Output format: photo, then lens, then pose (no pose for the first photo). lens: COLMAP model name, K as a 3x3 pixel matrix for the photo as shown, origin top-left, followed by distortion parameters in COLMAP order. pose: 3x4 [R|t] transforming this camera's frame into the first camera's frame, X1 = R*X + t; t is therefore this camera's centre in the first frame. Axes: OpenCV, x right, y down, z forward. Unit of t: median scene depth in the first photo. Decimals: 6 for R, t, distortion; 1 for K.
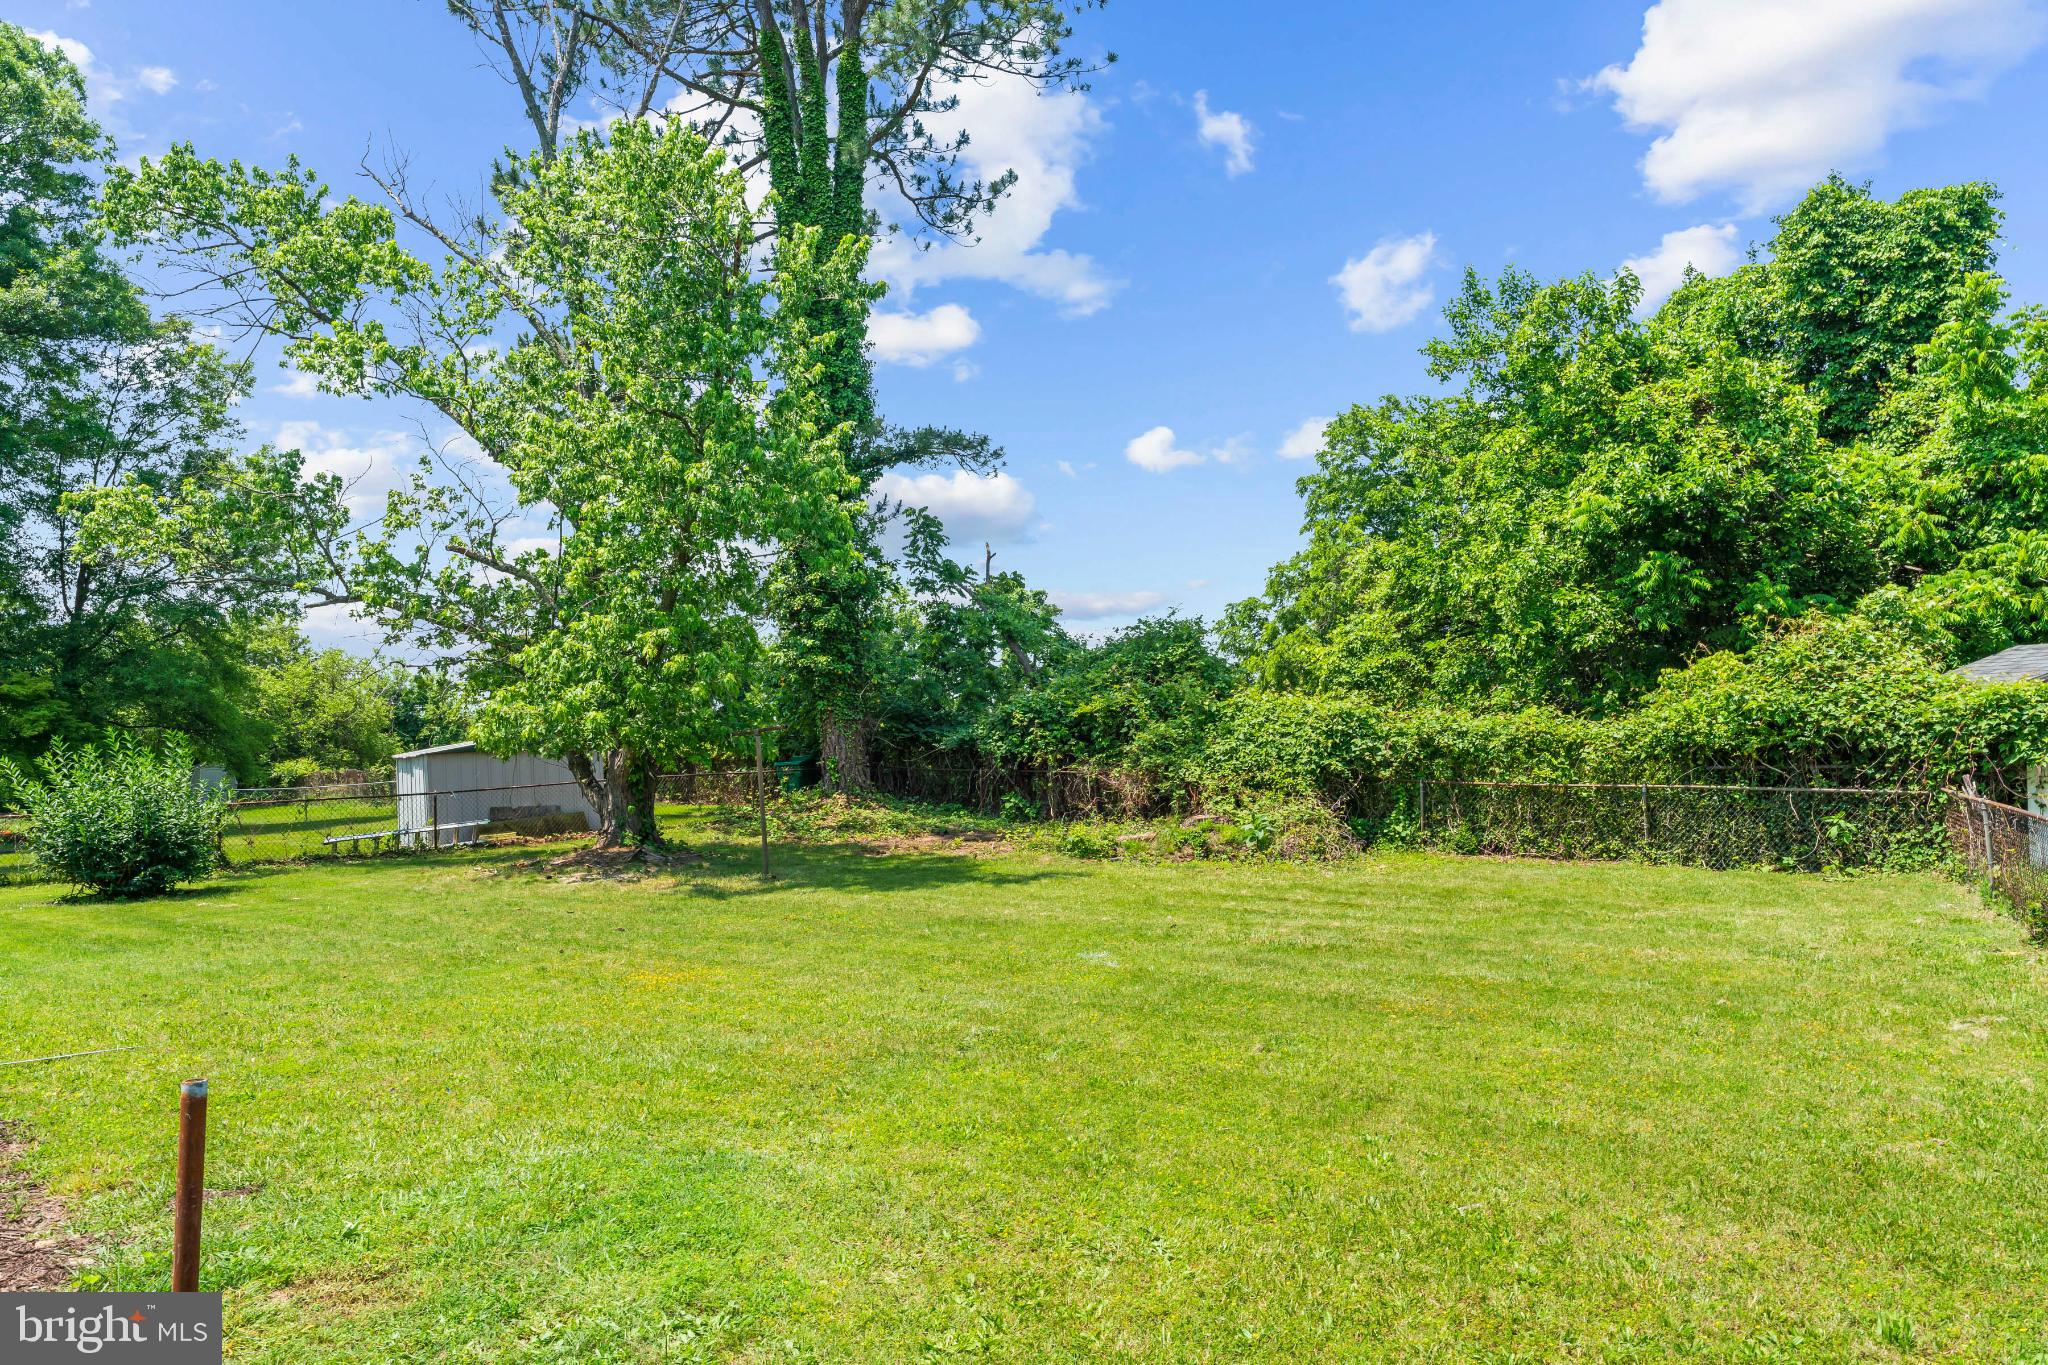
lens RADIAL K [[1400.4, 0, 1024.0], [0, 1400.4, 682.5], [0, 0, 1]] dist [0.005956, -0.001779]
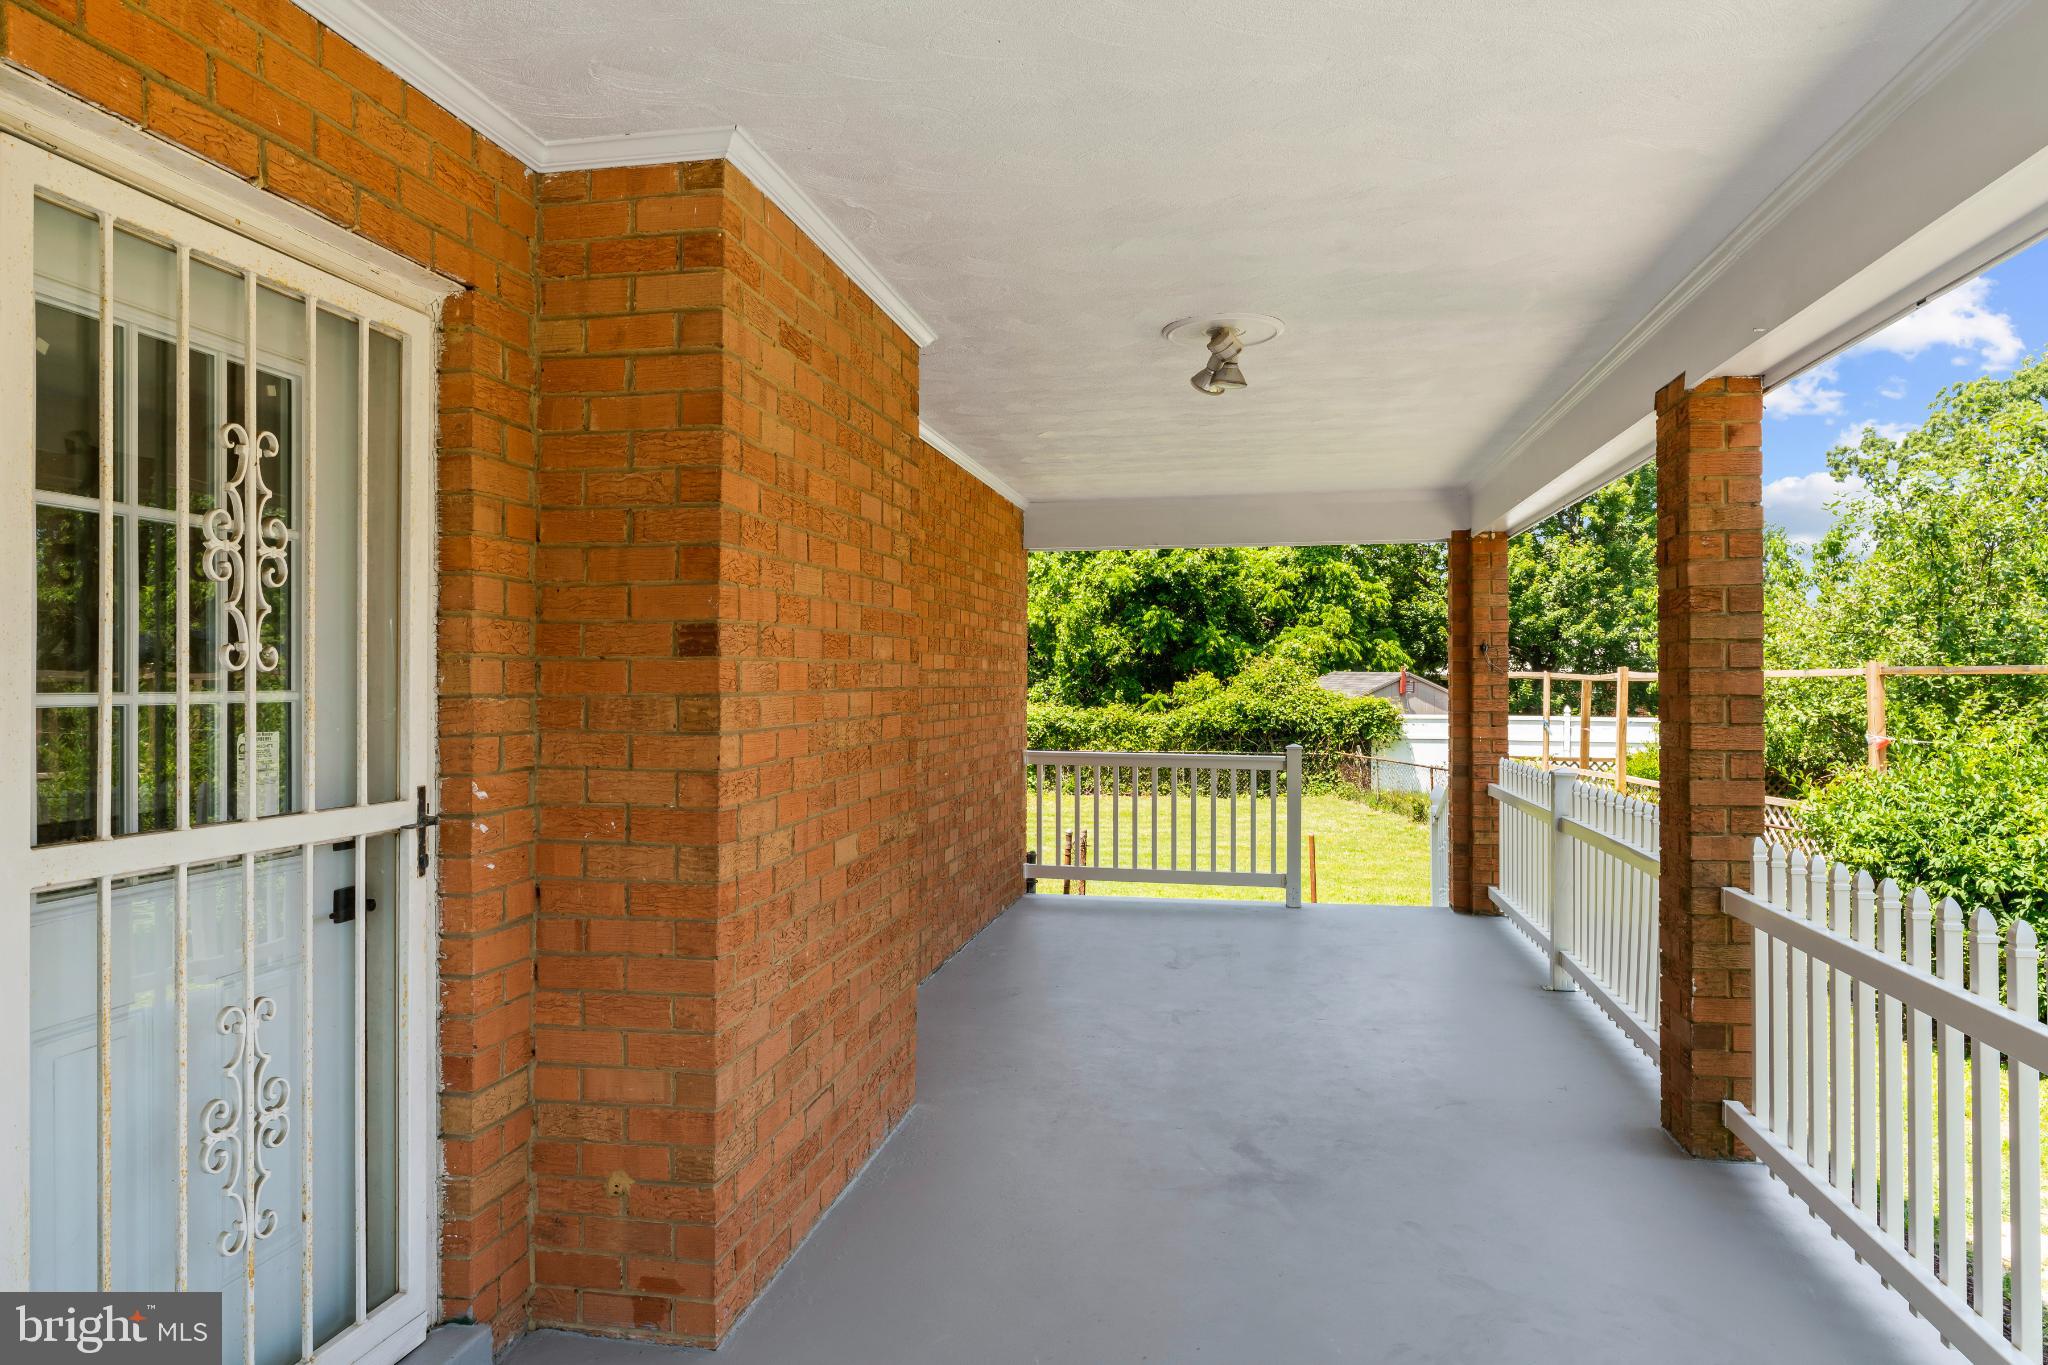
lens RADIAL K [[1309.9, 0, 1024.0], [0, 1309.9, 682.5], [0, 0, 1]] dist [0.028409, 0.000864]
pose [[0.877552, 0.018973, 0.479107, -0.414493], [-0.028817, 0.999498, 0.013202, -0.022146], [-0.478615, -0.025391, 0.877657, -0.259821]]
